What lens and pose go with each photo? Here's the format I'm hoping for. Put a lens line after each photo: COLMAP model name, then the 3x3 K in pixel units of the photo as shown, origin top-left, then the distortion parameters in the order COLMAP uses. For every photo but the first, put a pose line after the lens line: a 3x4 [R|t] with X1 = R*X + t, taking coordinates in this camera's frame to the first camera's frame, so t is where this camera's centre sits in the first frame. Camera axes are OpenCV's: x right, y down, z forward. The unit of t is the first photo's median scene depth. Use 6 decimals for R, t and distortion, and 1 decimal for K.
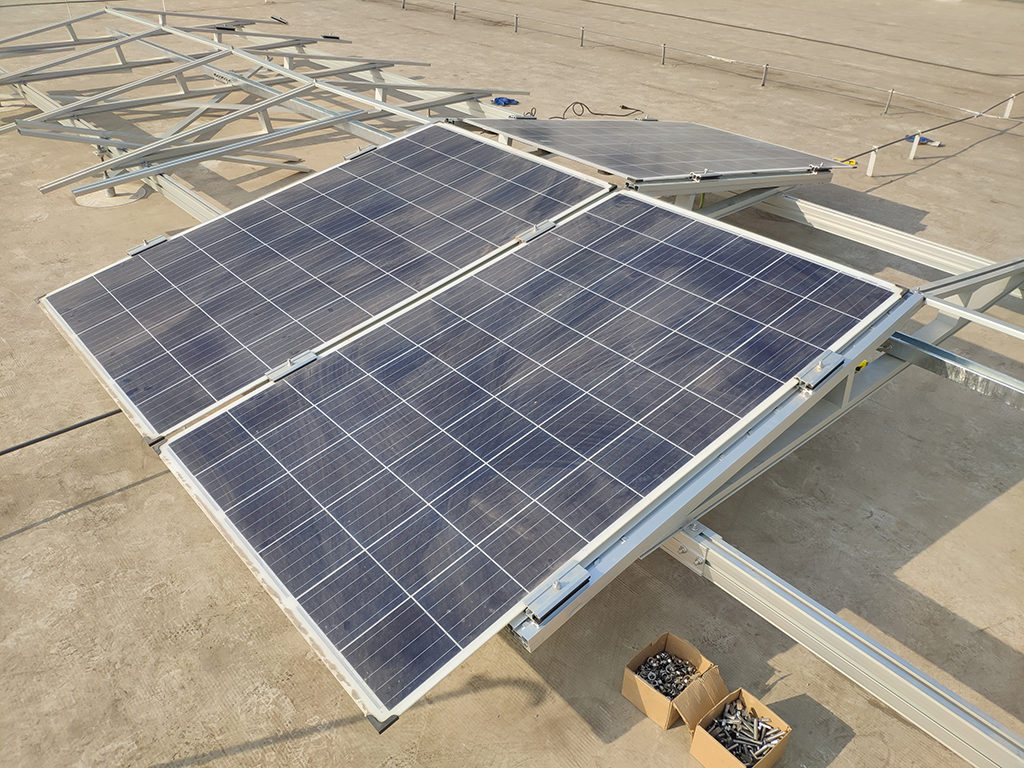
lens RADIAL K [[784.8, 0, 497.4], [0, 784.8, 385.8], [0, 0, 1]] dist [0.091536, -0.089461]
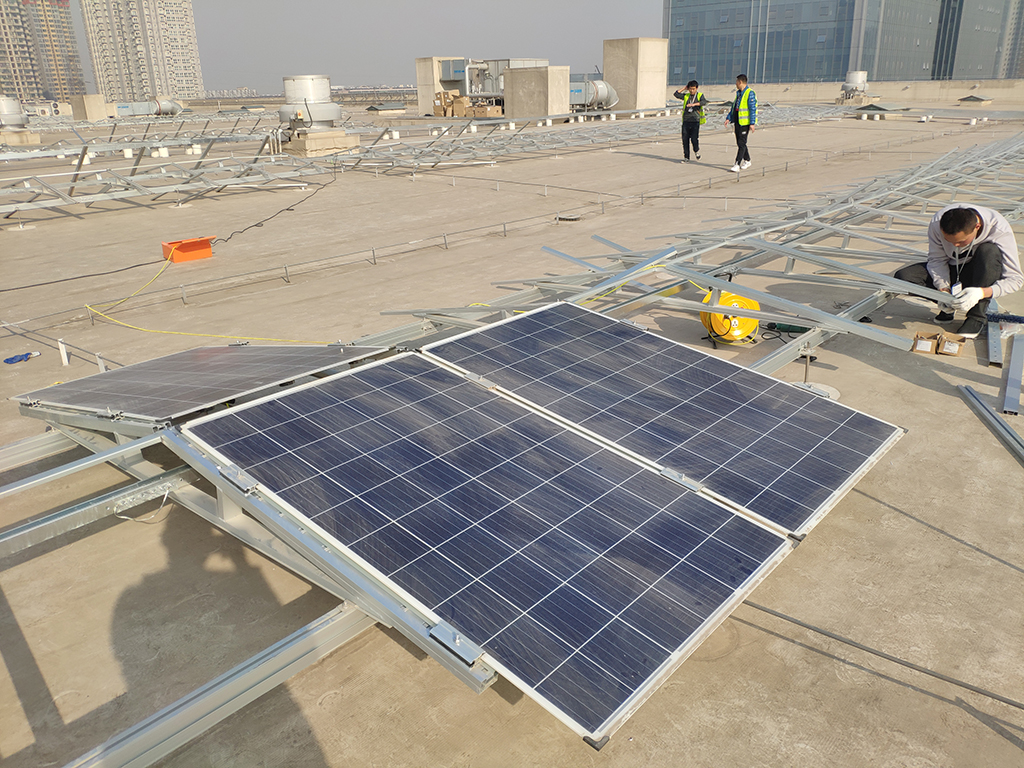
lens RADIAL K [[784.8, 0, 497.4], [0, 784.8, 385.8], [0, 0, 1]] dist [0.091536, -0.089461]
pose [[-0.137814, -0.342358, 0.929407, -1.232256], [0.573799, 0.737257, 0.356661, -0.689437], [-0.807318, 0.582446, 0.094840, 0.978871]]
